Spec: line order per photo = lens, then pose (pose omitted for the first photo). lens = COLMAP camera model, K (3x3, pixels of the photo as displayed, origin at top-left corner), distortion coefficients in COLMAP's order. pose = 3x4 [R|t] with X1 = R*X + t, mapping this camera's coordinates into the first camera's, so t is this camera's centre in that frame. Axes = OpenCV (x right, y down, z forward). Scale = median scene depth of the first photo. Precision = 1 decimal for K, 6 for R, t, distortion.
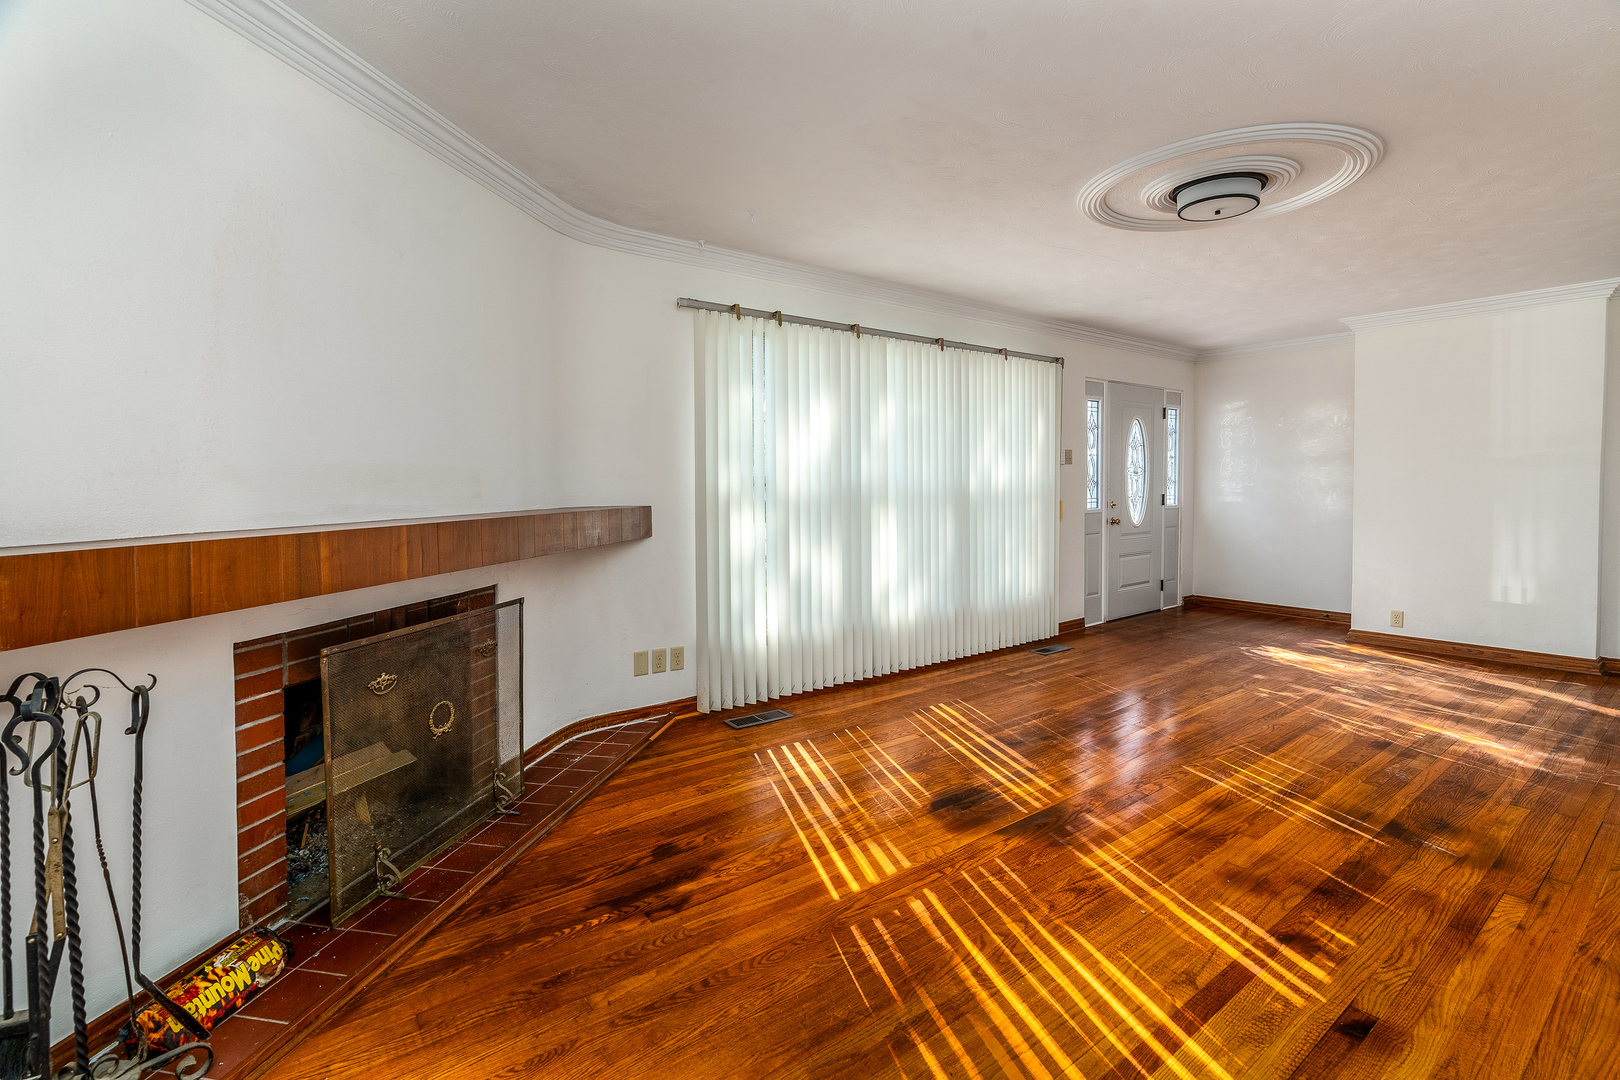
lens RADIAL K [[766.8, 0, 780.4], [0, 766.8, 523.2], [0, 0, 1]] dist [-0.007079, 0.003749]
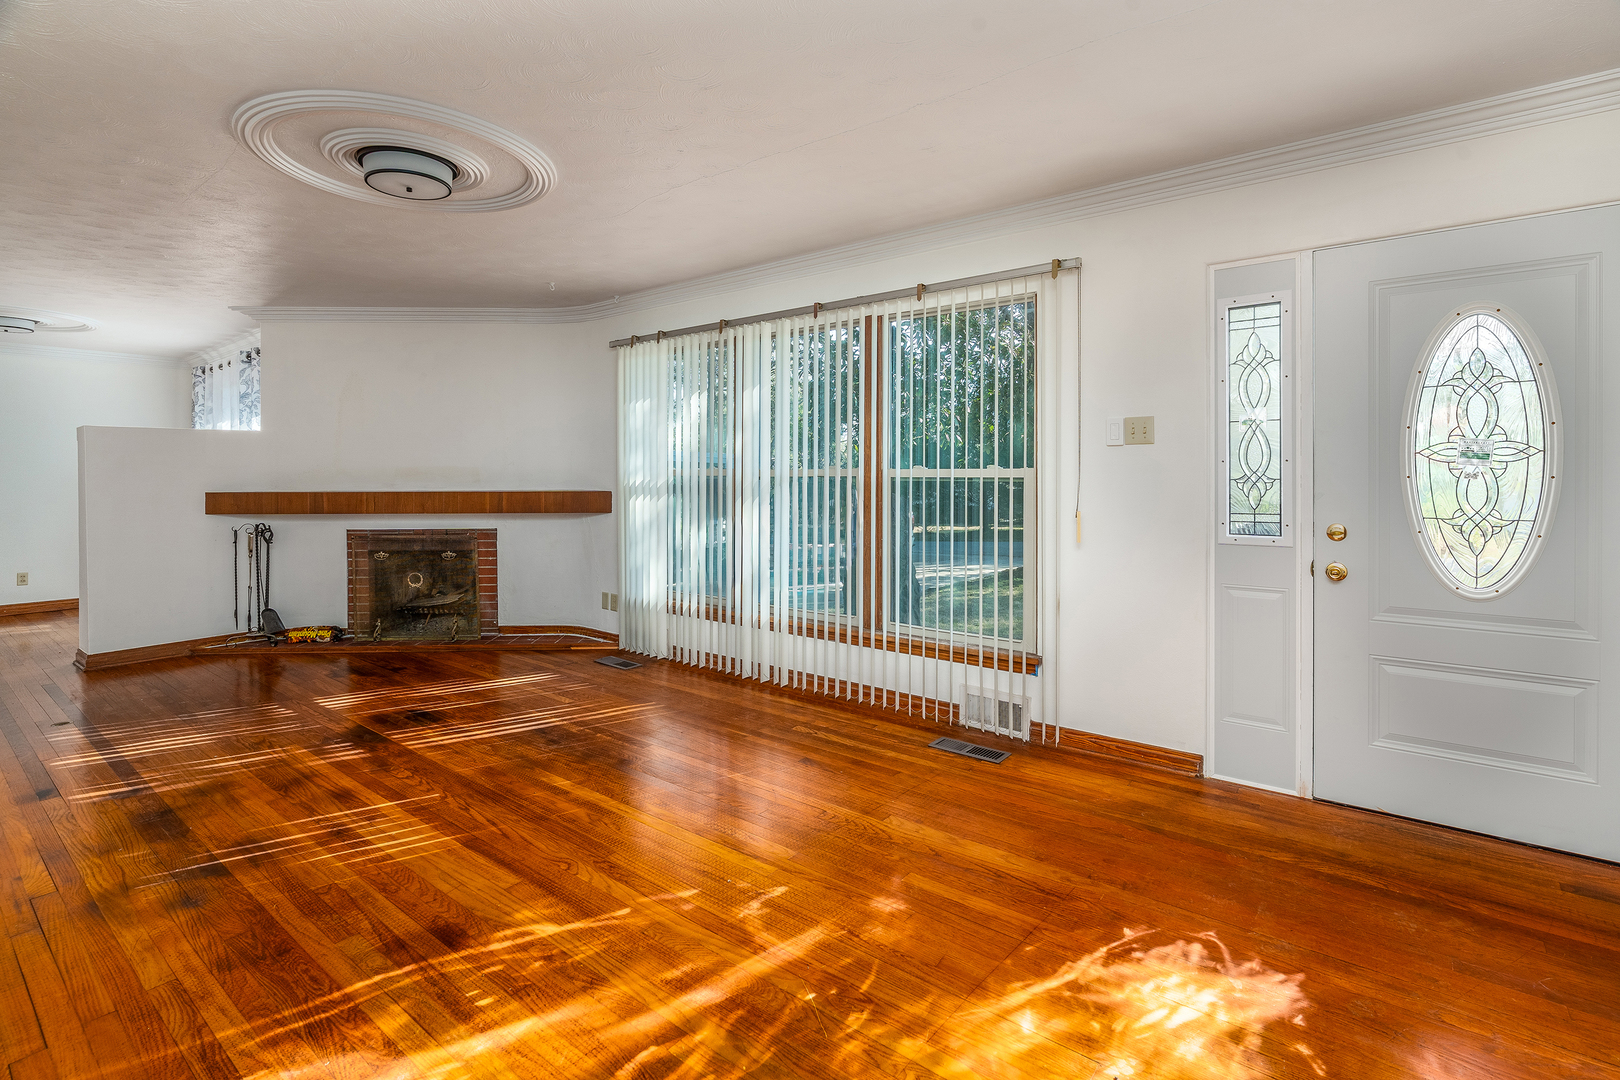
lens RADIAL K [[766.8, 0, 807.7], [0, 766.8, 478.3], [0, 0, 1]] dist [-0.007079, 0.003749]
pose [[0.240395, 0.014414, -0.970568, 1.572086], [-0.049644, 0.998764, 0.002537, -0.082078], [0.969405, 0.047573, 0.240814, 1.232088]]
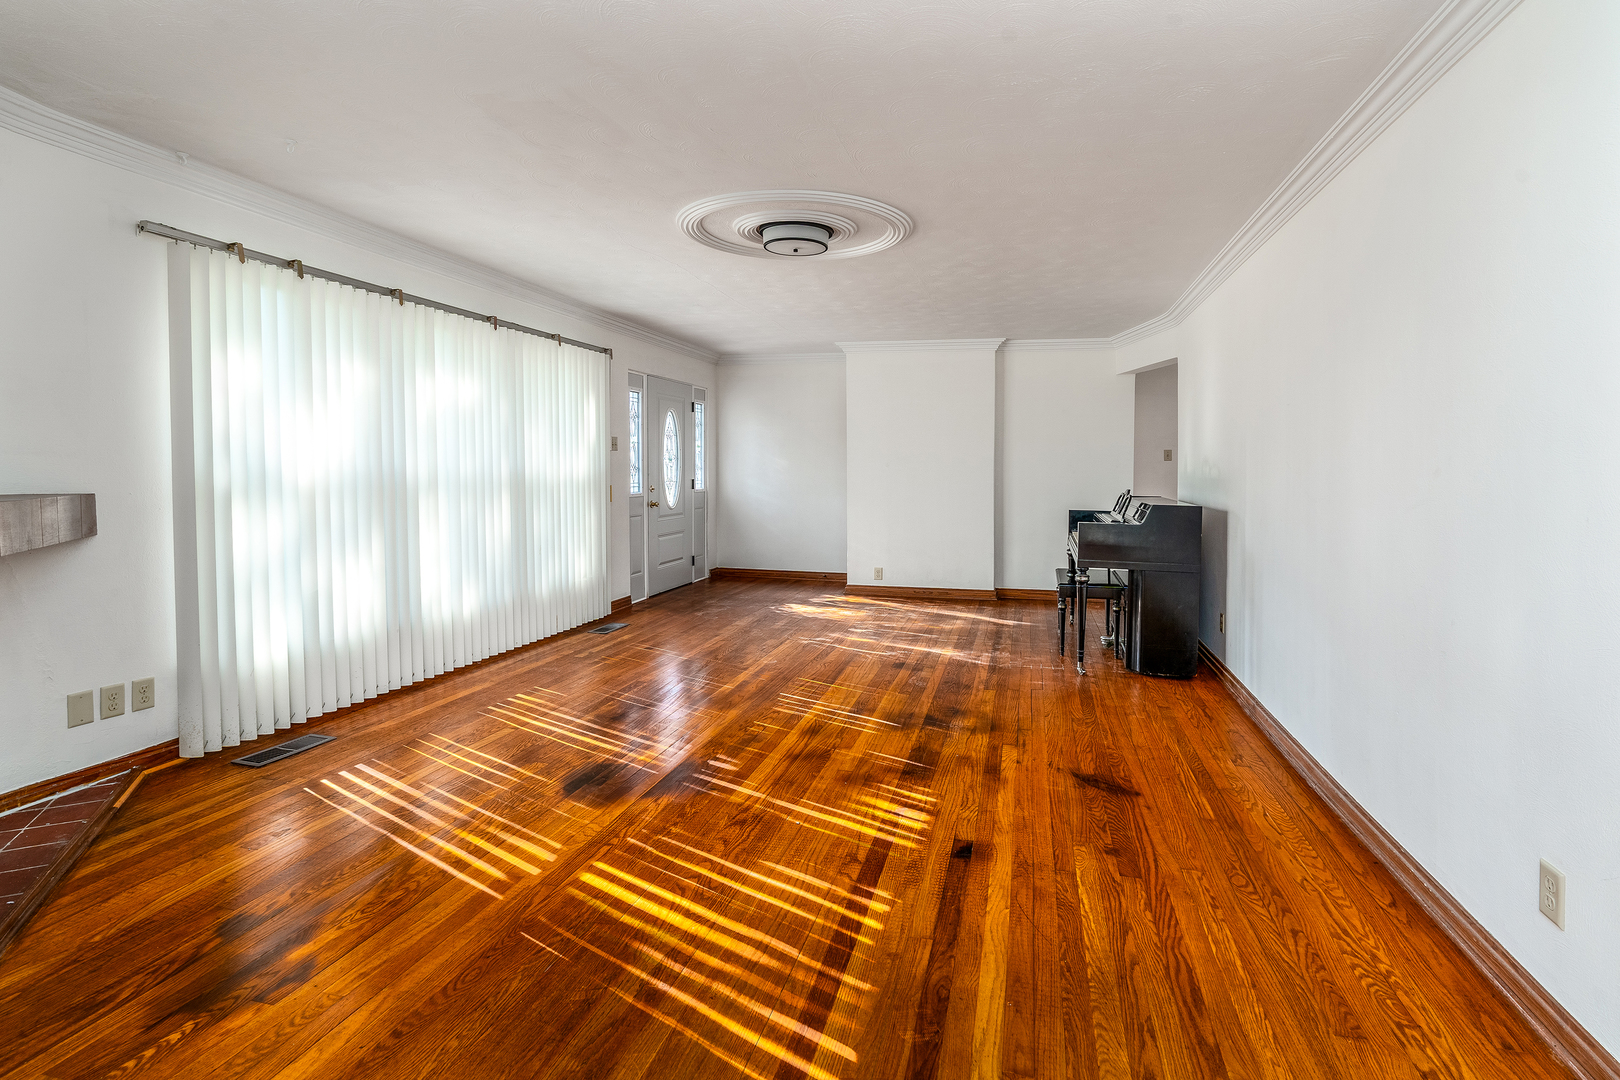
lens RADIAL K [[766.8, 0, 802.5], [0, 766.8, 499.4], [0, 0, 1]] dist [-0.007079, 0.003749]
pose [[0.806779, -0.013071, 0.590709, -0.071871], [0.019639, 0.999796, -0.004699, 0.000114], [-0.590527, 0.015392, 0.806871, 0.002197]]
